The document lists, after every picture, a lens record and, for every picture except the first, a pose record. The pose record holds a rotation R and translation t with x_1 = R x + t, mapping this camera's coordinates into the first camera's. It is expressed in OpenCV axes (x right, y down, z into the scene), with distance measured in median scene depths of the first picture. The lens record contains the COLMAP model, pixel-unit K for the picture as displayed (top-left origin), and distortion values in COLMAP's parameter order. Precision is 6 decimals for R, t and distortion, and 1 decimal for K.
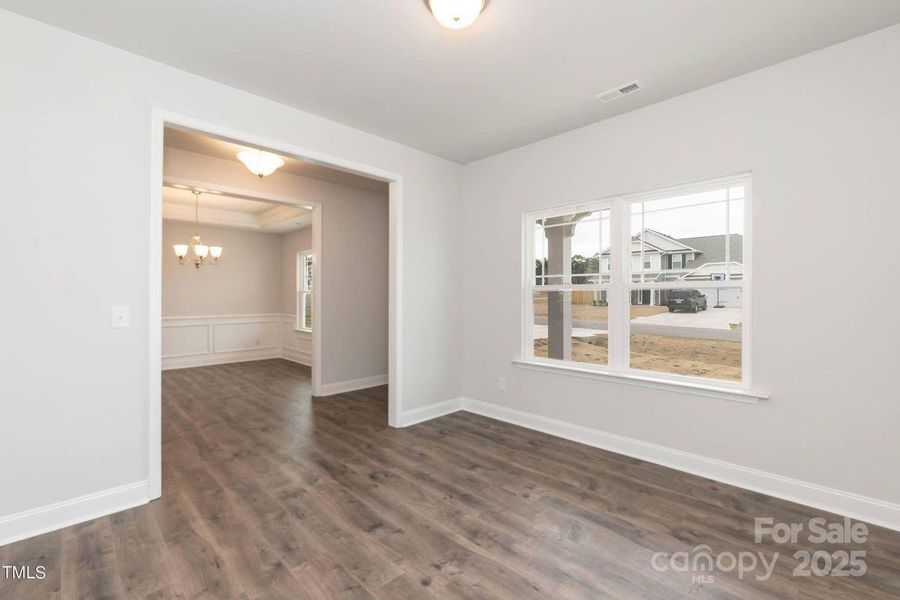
lens RADIAL K [[392.9, 0, 452.3], [0, 392.9, 305.7], [0, 0, 1]] dist [-0.033211, -0.000222]
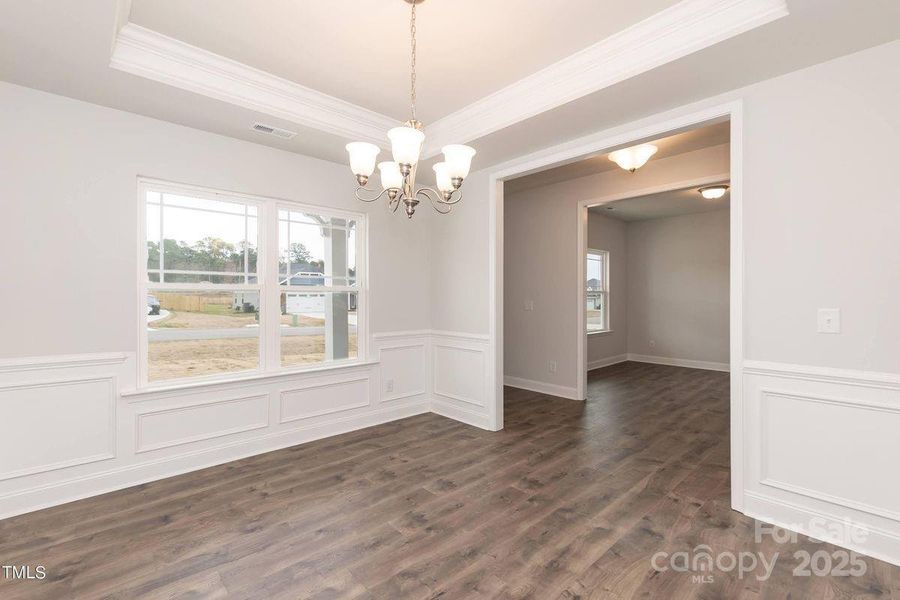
lens RADIAL K [[387.7, 0, 448.7], [0, 387.7, 294.0], [0, 0, 1]] dist [-0.003533, -0.000663]
pose [[0.055072, 0.010058, 0.998432, -1.750572], [0.021057, 0.999715, -0.011233, -0.044978], [-0.998260, 0.021642, 0.054845, 1.641737]]
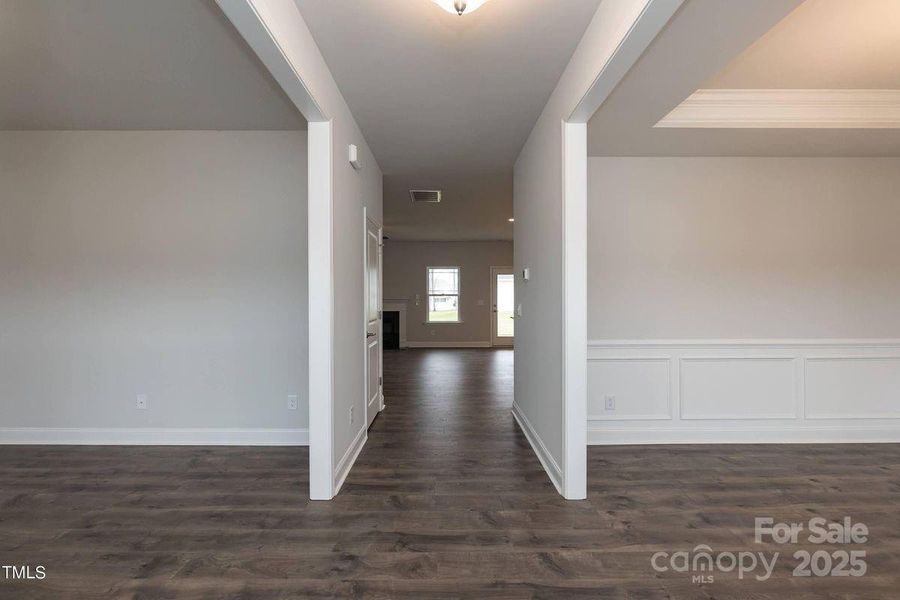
lens RADIAL K [[380.6, 0, 449.5], [0, 380.6, 301.6], [0, 0, 1]] dist [0.003002, 0.000642]
pose [[-0.706292, -0.005361, -0.707901, -0.225046], [-0.017105, 0.999809, 0.009495, -0.036701], [0.707714, 0.018815, -0.706248, 1.495834]]
